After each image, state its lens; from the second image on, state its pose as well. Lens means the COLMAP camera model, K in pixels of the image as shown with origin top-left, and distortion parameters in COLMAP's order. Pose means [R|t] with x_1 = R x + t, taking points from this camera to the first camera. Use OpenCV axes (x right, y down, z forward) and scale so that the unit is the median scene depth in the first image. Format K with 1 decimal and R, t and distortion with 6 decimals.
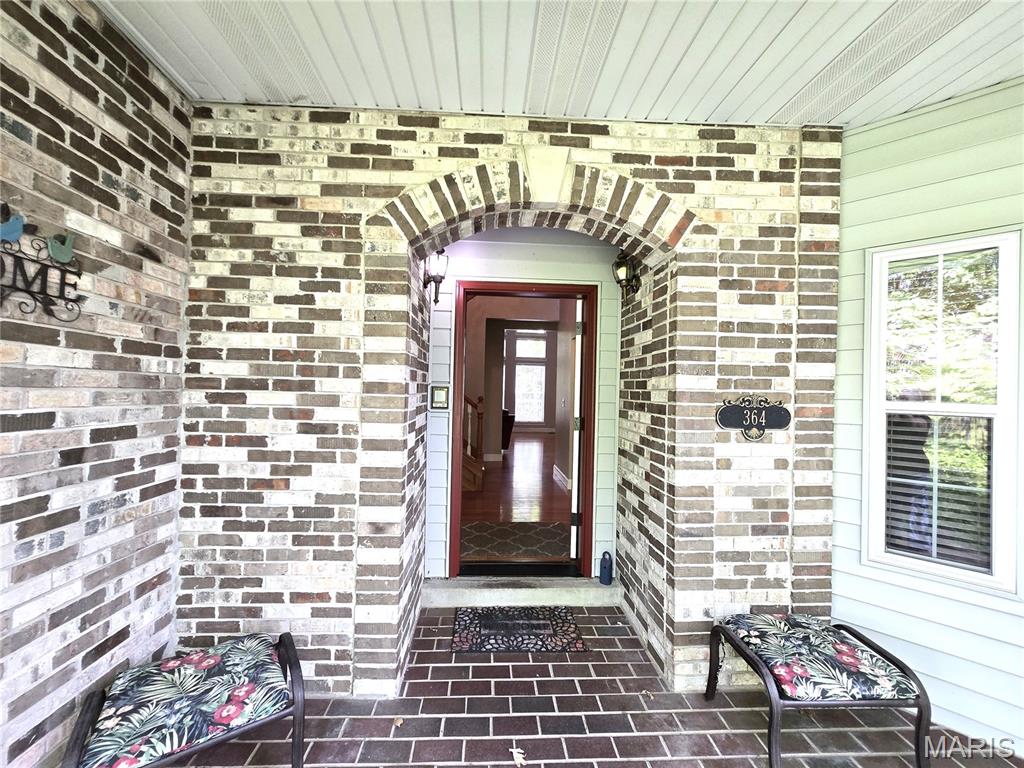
lens RADIAL K [[401.2, 0, 506.5], [0, 401.2, 382.9], [0, 0, 1]] dist [-0.001594, -0.000430]
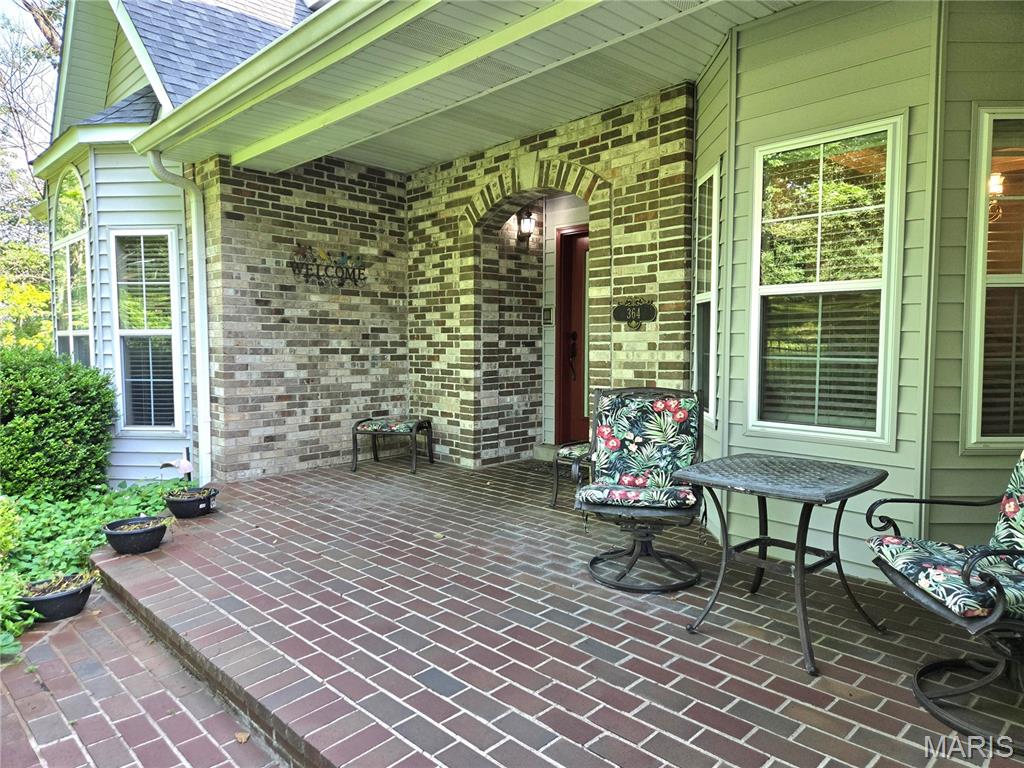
lens RADIAL K [[679.3, 0, 512.5], [0, 679.3, 385.9], [0, 0, 1]] dist [0.038505, 0.000533]
pose [[0.656143, 0.027570, -0.754133, 2.266985], [0.025731, 0.997934, 0.058871, 0.198813], [0.754198, -0.058032, 0.654078, -0.959439]]
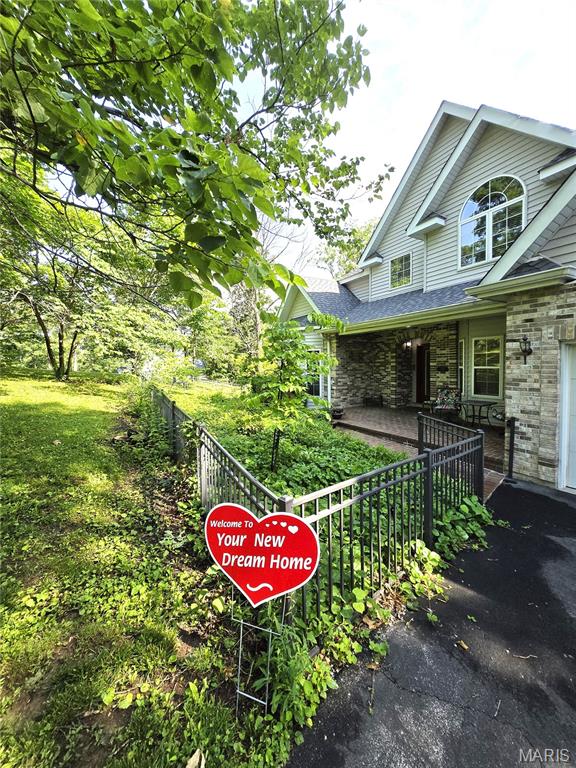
lens RADIAL K [[300.9, 0, 286.3], [0, 300.9, 379.1], [0, 0, 1]] dist [-0.001594, -0.000430]
pose [[0.448323, 0.011958, -0.893792, 3.752938], [0.037074, 0.998801, 0.031959, 0.000650], [0.893102, -0.047464, 0.447342, -3.235078]]
